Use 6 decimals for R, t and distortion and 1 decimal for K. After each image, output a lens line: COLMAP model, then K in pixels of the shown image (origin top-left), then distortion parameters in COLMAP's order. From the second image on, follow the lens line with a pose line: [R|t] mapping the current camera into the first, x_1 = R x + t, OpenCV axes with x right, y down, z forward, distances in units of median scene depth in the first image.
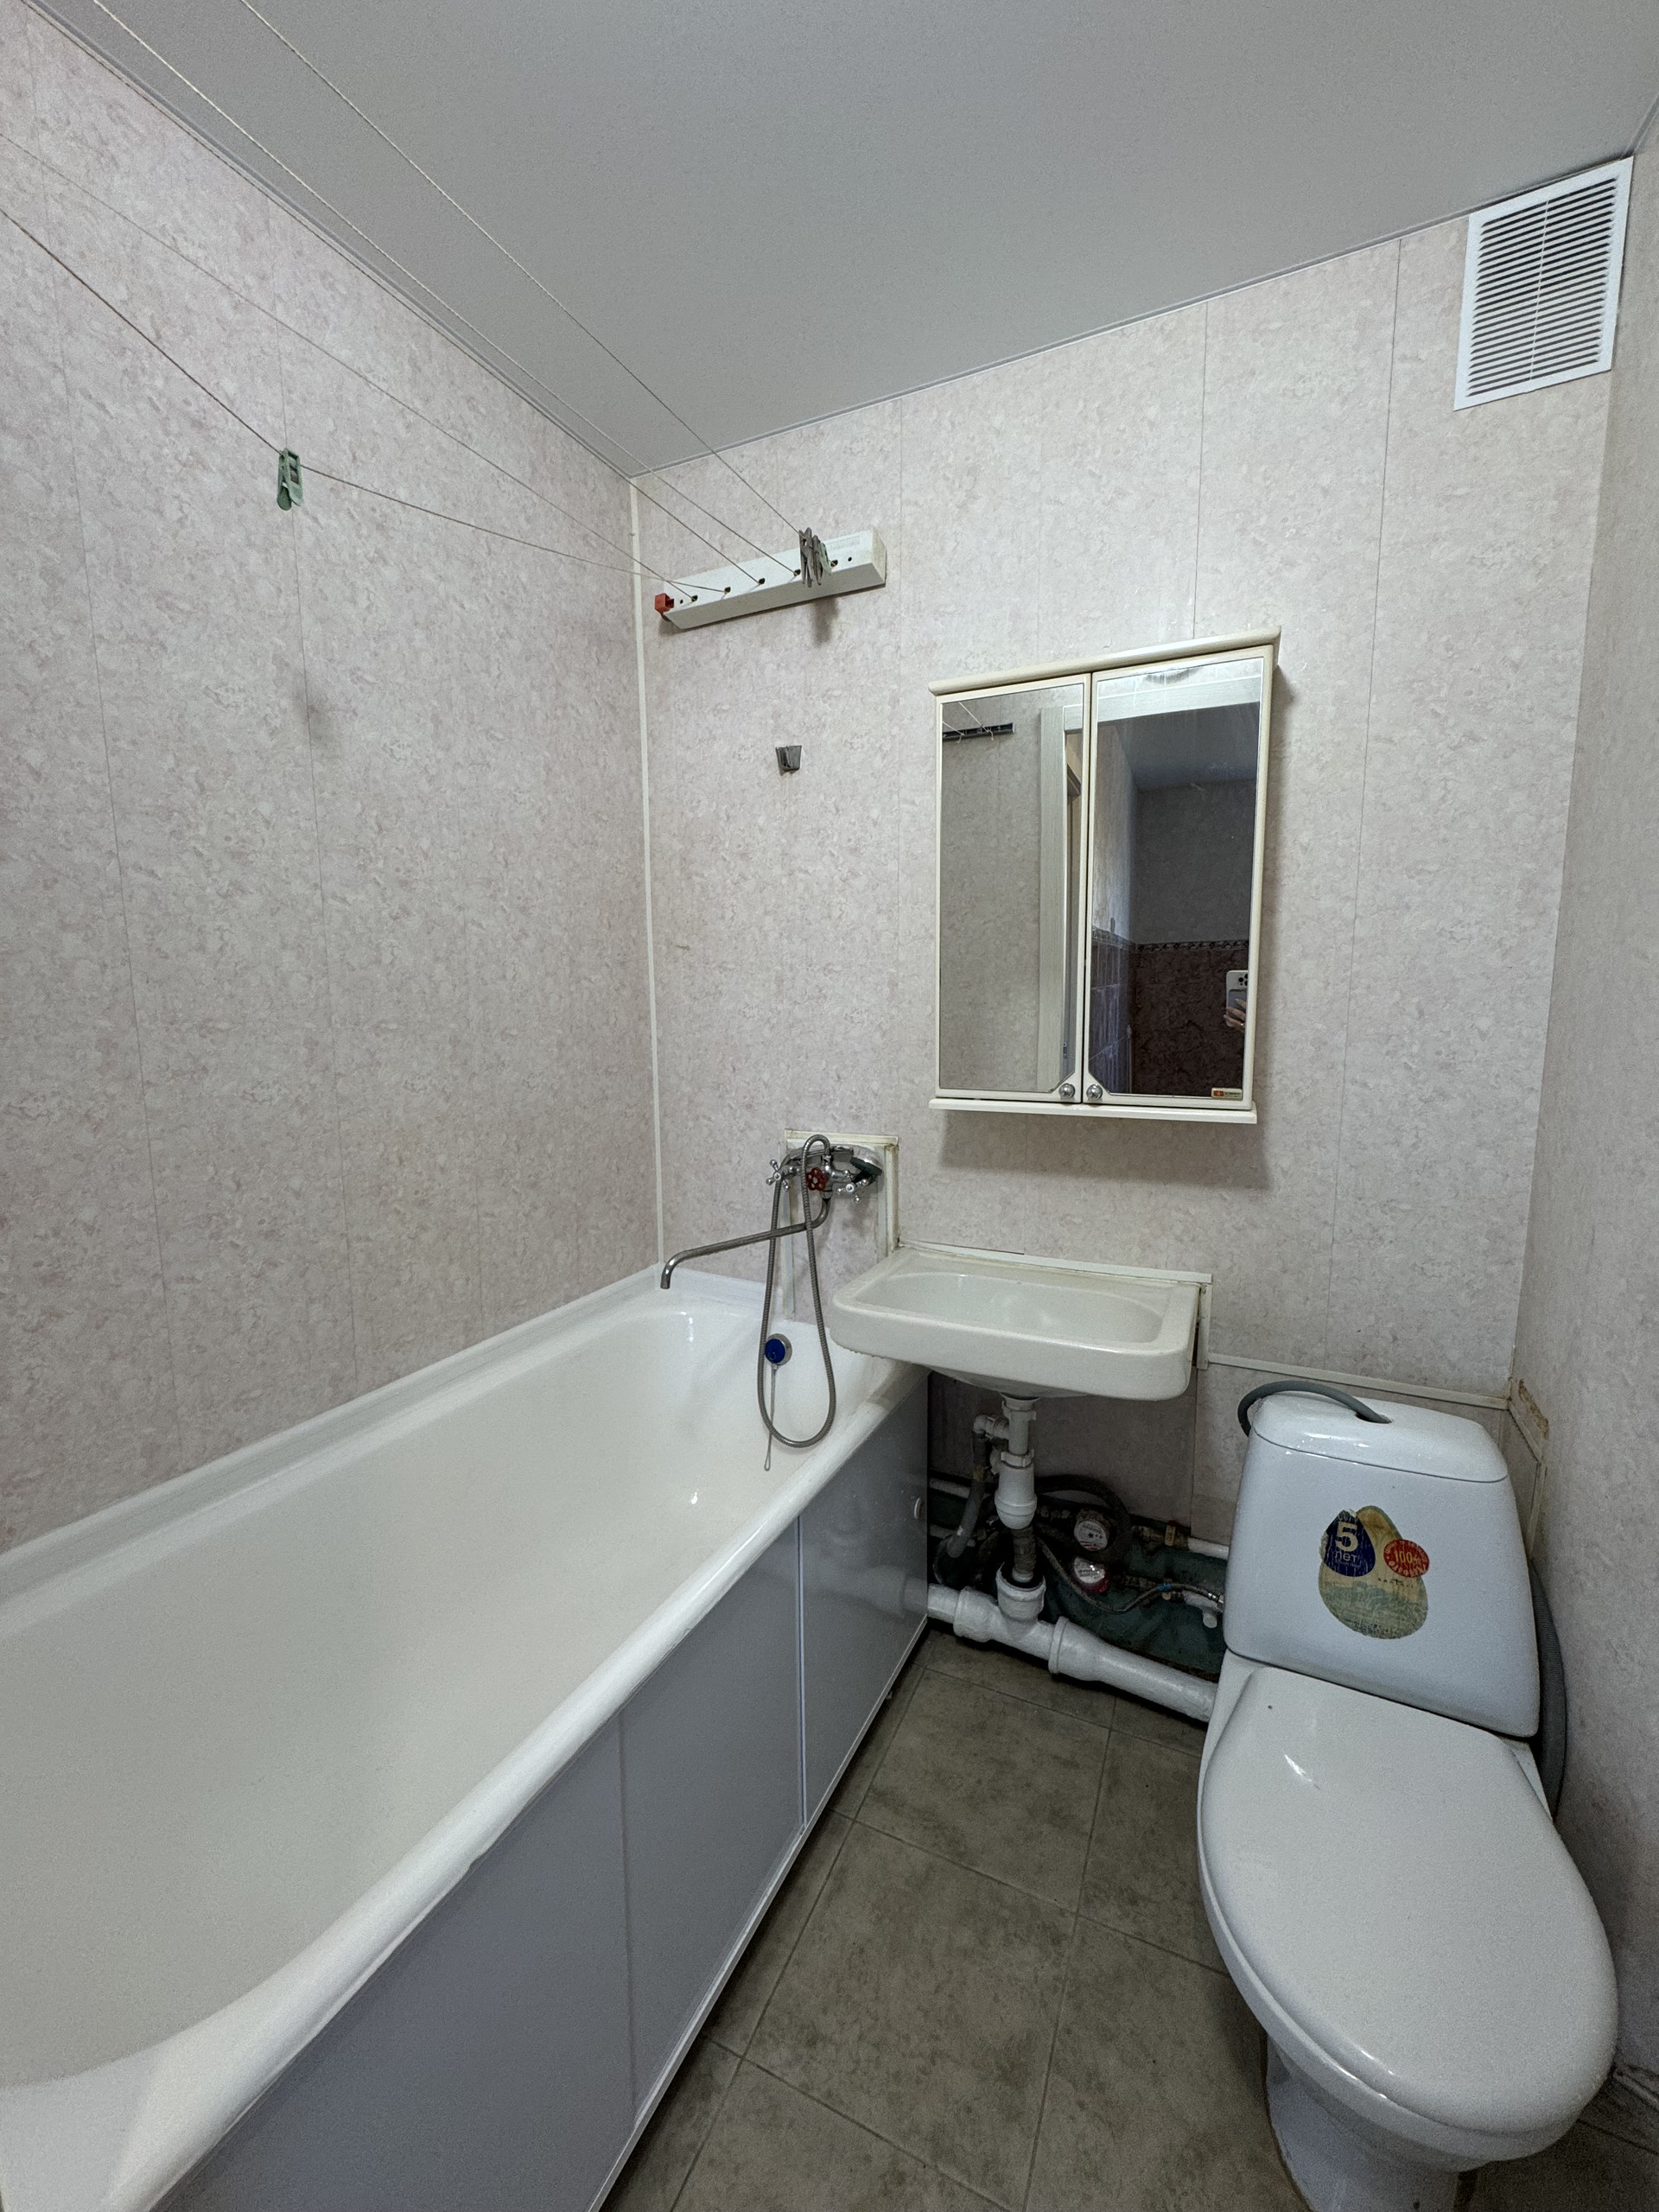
lens RADIAL K [[889.8, 0, 839.8], [0, 889.8, 1103.4], [0, 0, 1]] dist [0.000494, 0.000042]
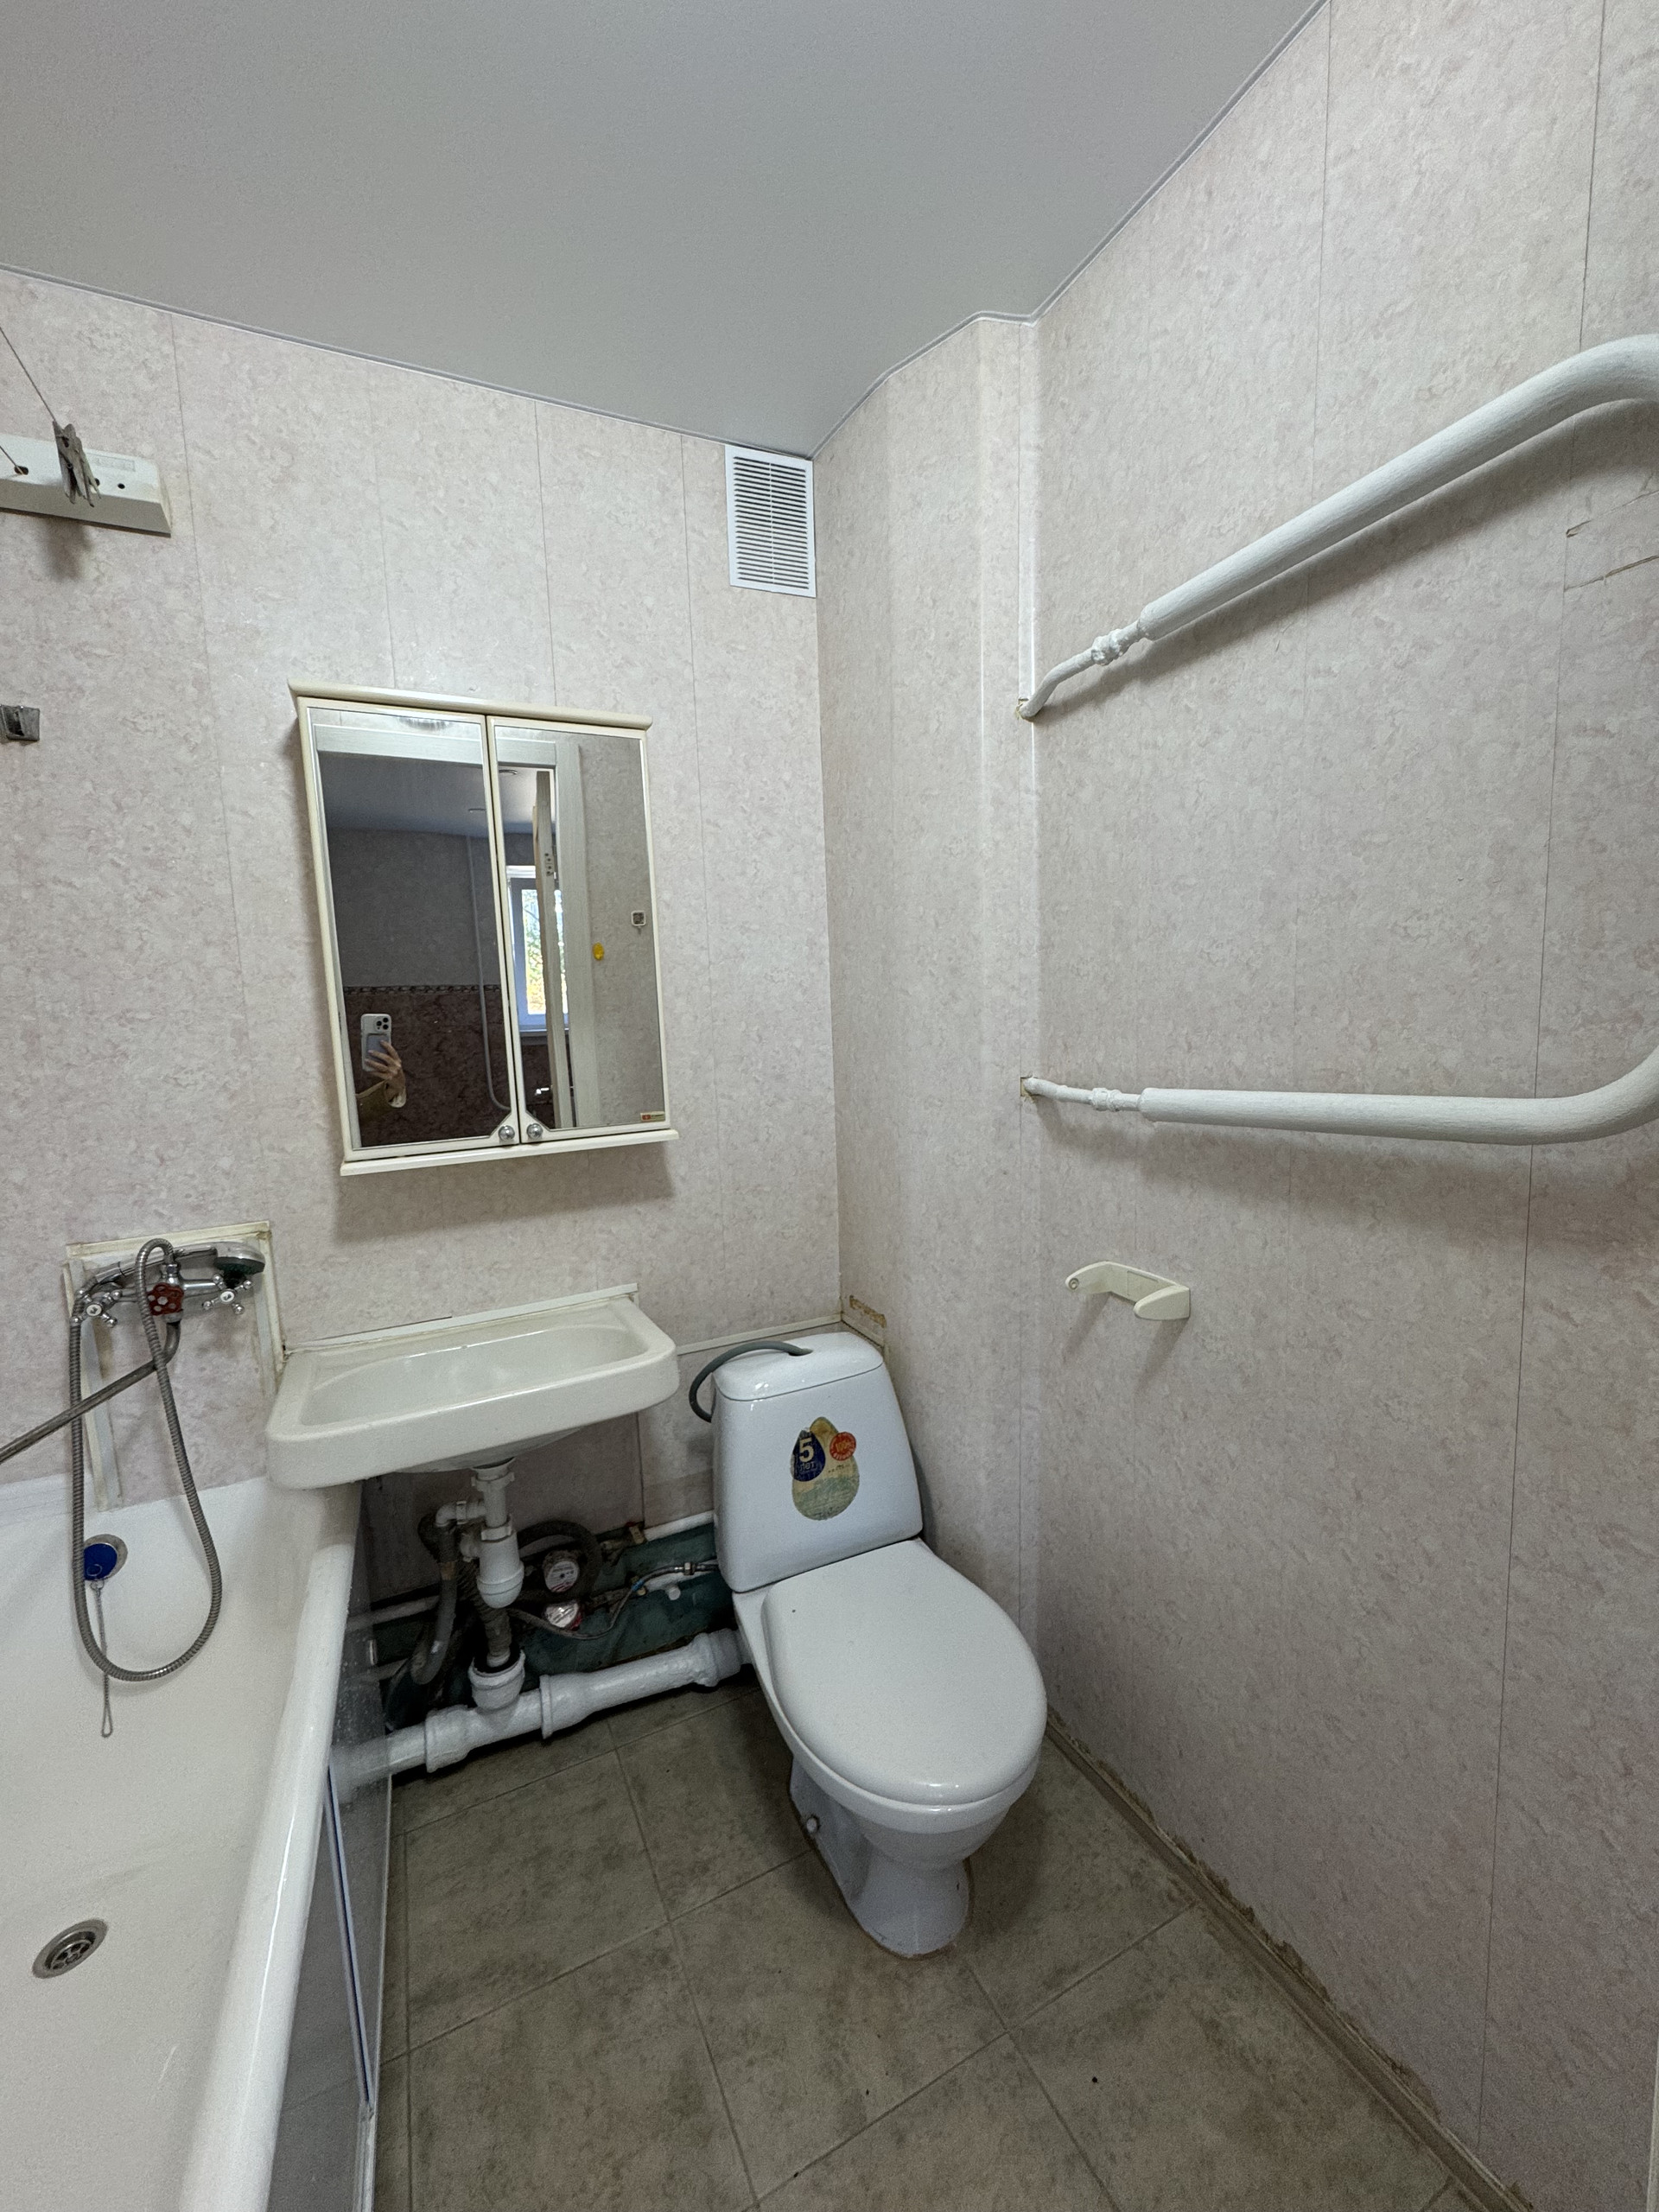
lens RADIAL K [[885.5, 0, 829.5], [0, 885.5, 1106.0], [0, 0, 1]] dist [-0.001097, -0.000020]
pose [[0.627546, -0.101984, 0.771872, -0.249676], [0.137870, 0.990273, 0.018749, -0.011859], [-0.766276, 0.094652, 0.635502, 0.097911]]
